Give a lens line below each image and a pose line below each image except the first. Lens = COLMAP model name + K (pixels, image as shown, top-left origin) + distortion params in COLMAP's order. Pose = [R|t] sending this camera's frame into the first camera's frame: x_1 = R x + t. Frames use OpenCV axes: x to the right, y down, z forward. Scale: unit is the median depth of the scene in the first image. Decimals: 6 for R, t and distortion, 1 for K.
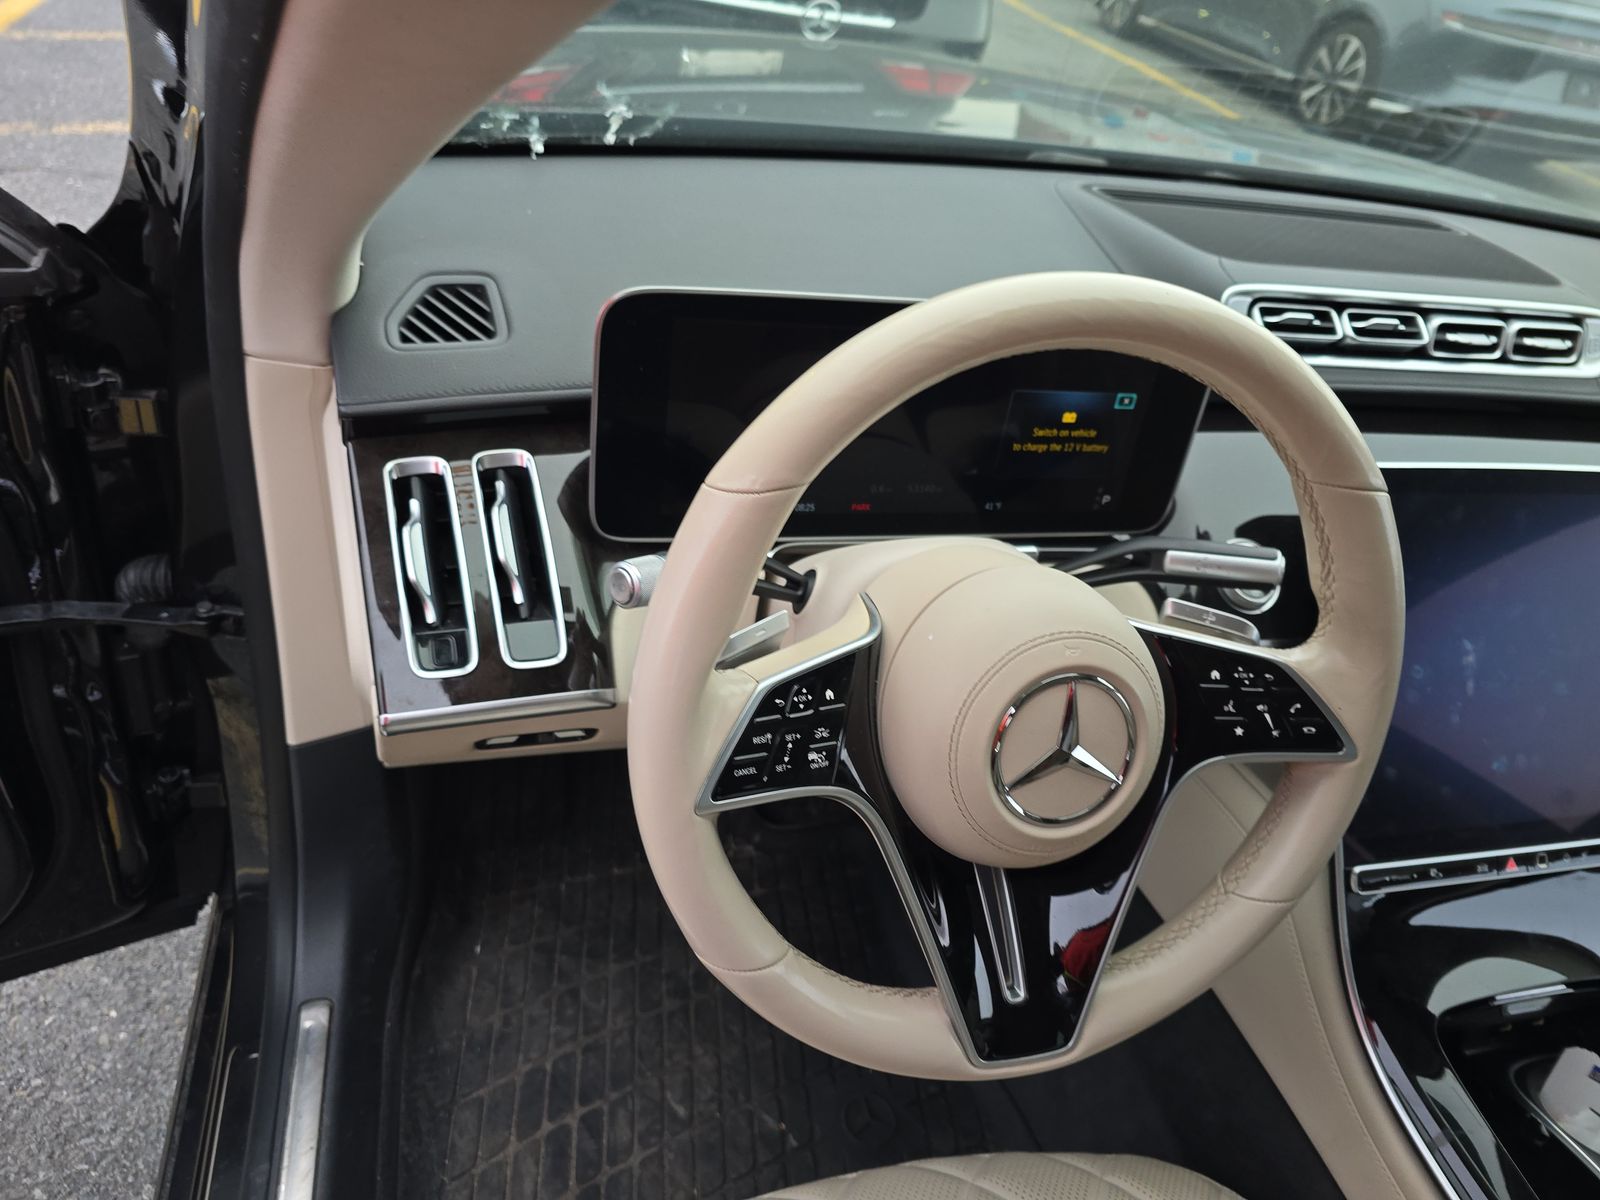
lens RADIAL K [[1077.6, 0, 796.7], [0, 1077.6, 604.6], [0, 0, 1]] dist [0.010930, -0.002442]
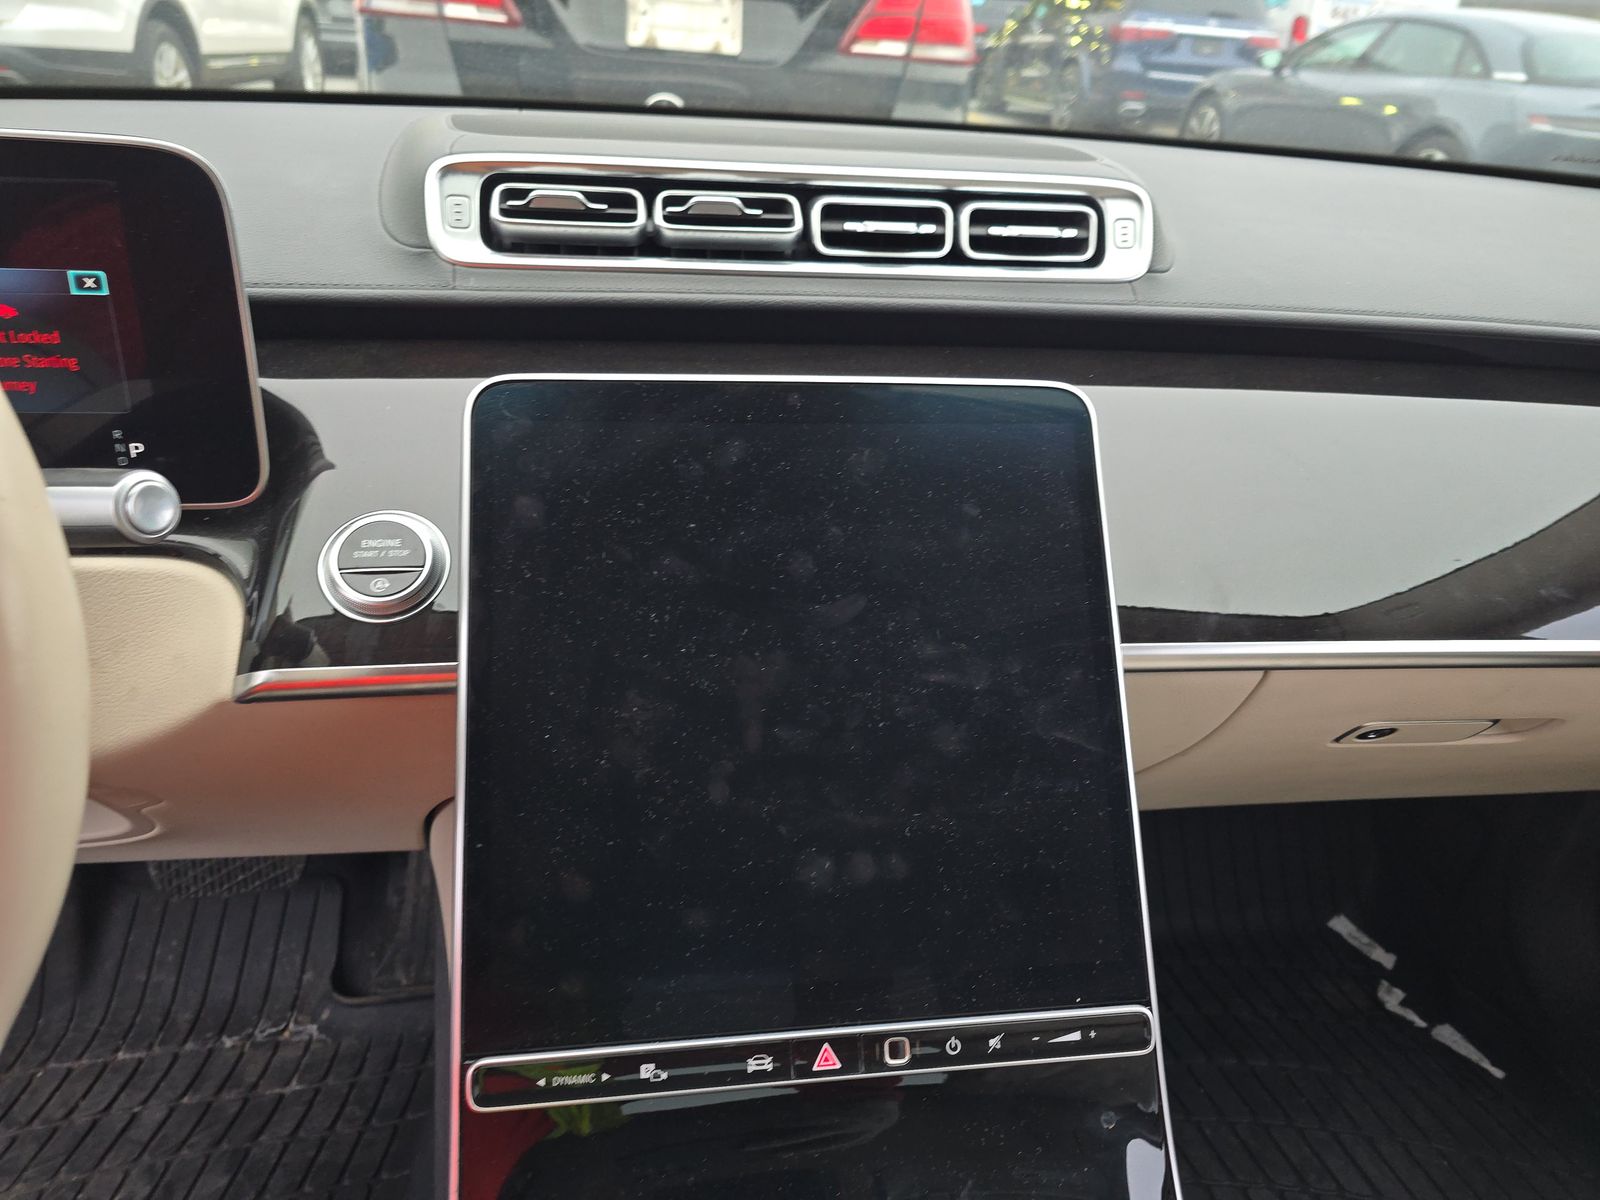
lens RADIAL K [[1077.6, 0, 802.0], [0, 1077.6, 592.1], [0, 0, 1]] dist [0.010930, -0.002442]
pose [[0.987691, -0.043180, -0.150338, 0.651846], [0.016591, 0.984640, -0.173806, 0.089486], [0.155534, 0.169173, 0.973237, 0.376824]]
